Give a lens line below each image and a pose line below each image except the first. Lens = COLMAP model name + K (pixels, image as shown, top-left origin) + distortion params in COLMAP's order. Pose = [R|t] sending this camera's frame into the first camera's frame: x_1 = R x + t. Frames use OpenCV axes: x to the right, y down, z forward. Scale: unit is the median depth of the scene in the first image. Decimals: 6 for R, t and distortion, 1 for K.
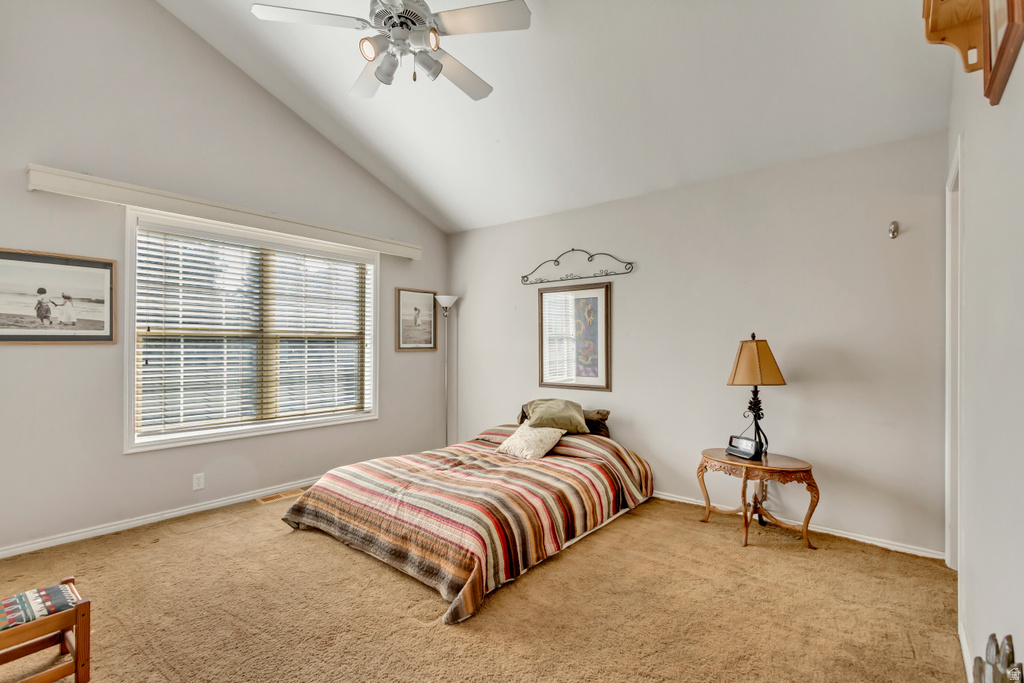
lens RADIAL K [[473.8, 0, 505.2], [0, 473.8, 346.3], [0, 0, 1]] dist [-0.000037, -0.000394]
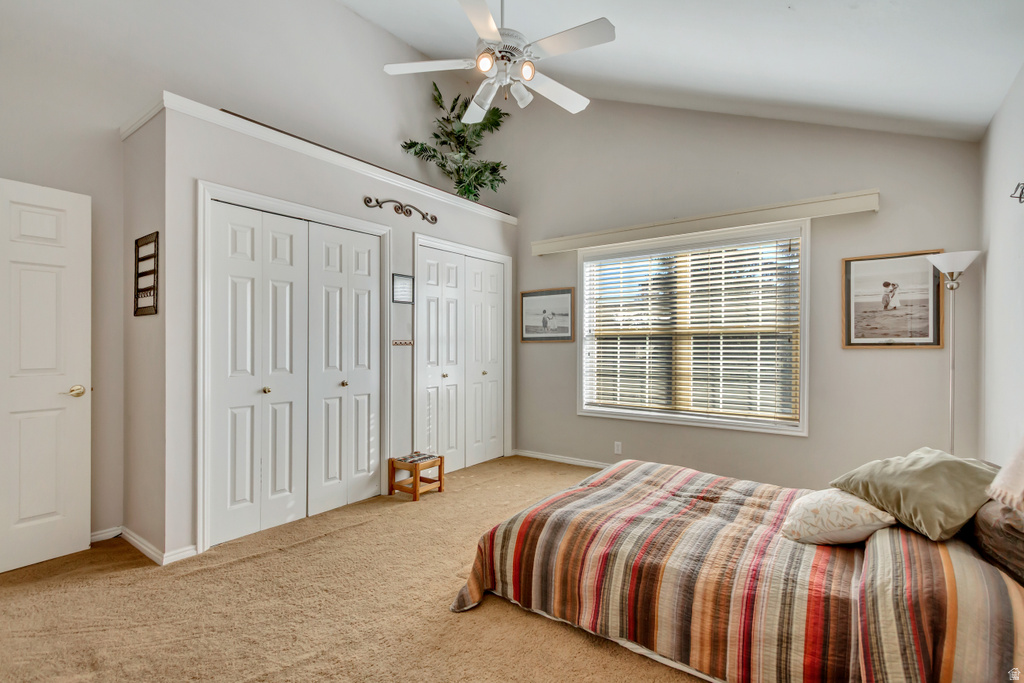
lens RADIAL K [[473.8, 0, 523.0], [0, 473.8, 338.5], [0, 0, 1]] dist [-0.000037, -0.000394]
pose [[0.076756, -0.013040, -0.996965, 0.695939], [0.004085, 0.999910, -0.012764, 0.004219], [0.997042, -0.003093, 0.076802, 0.722106]]
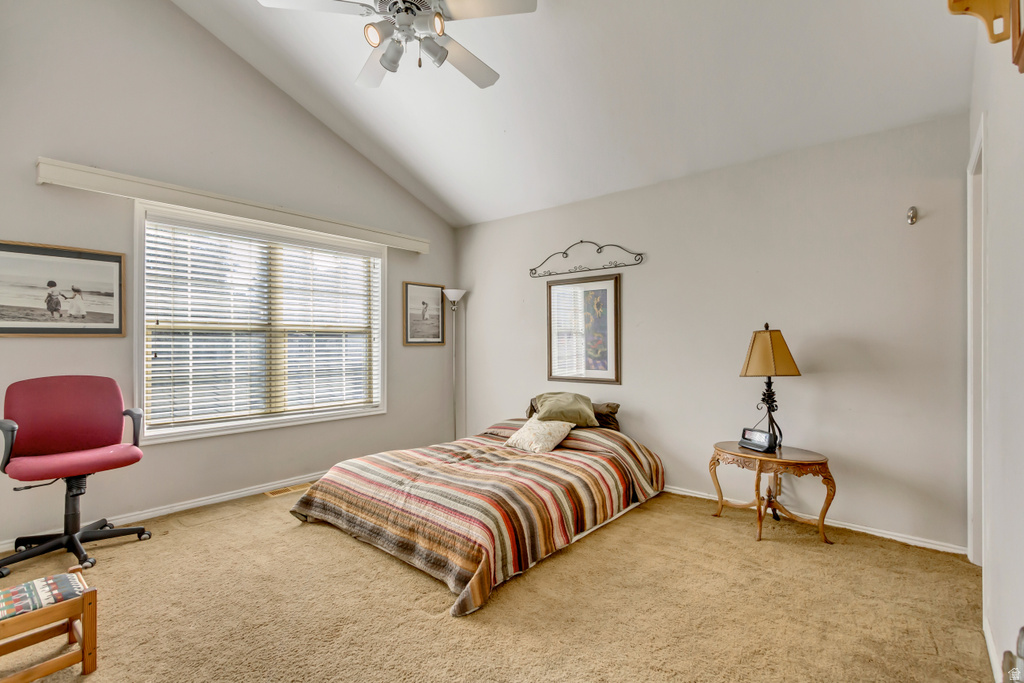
lens RADIAL K [[473.8, 0, 505.4], [0, 473.8, 345.1], [0, 0, 1]] dist [-0.000037, -0.000394]
pose [[0.999813, -0.003830, -0.018980, 0.002793], [0.003853, 0.999992, 0.001197, 0.014383], [0.018976, -0.001270, 0.999819, 0.011634]]
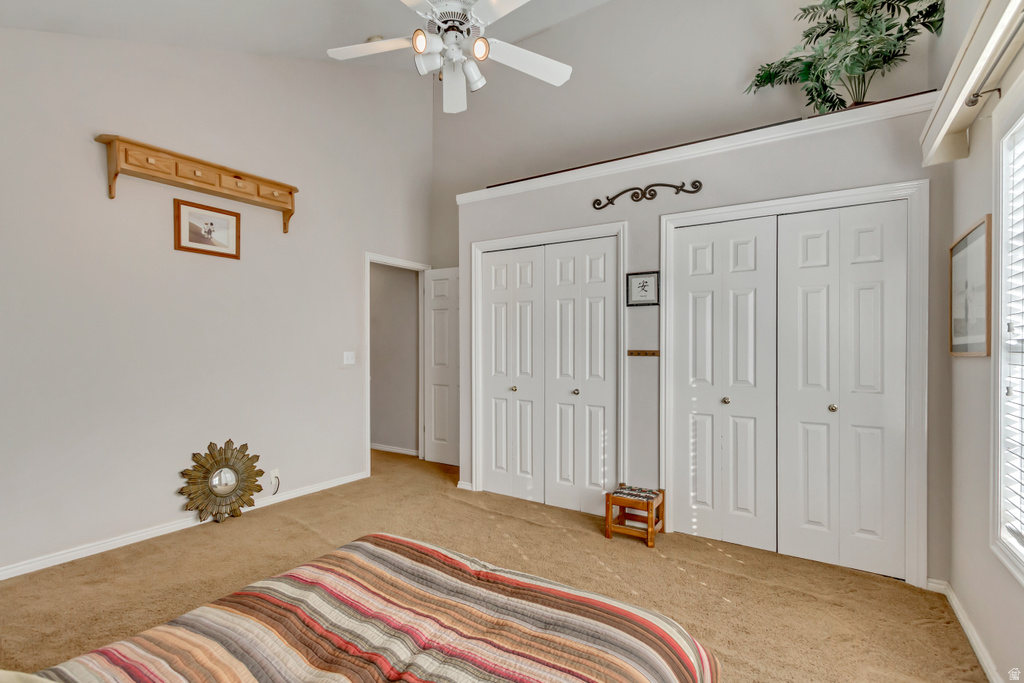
lens RADIAL K [[473.8, 0, 512.2], [0, 473.8, 348.8], [0, 0, 1]] dist [-0.000037, -0.000394]
pose [[-0.991601, -0.010662, -0.128895, -0.155328], [-0.010322, 0.999941, -0.003308, -0.004392], [0.128922, -0.001949, -0.991653, 1.509715]]
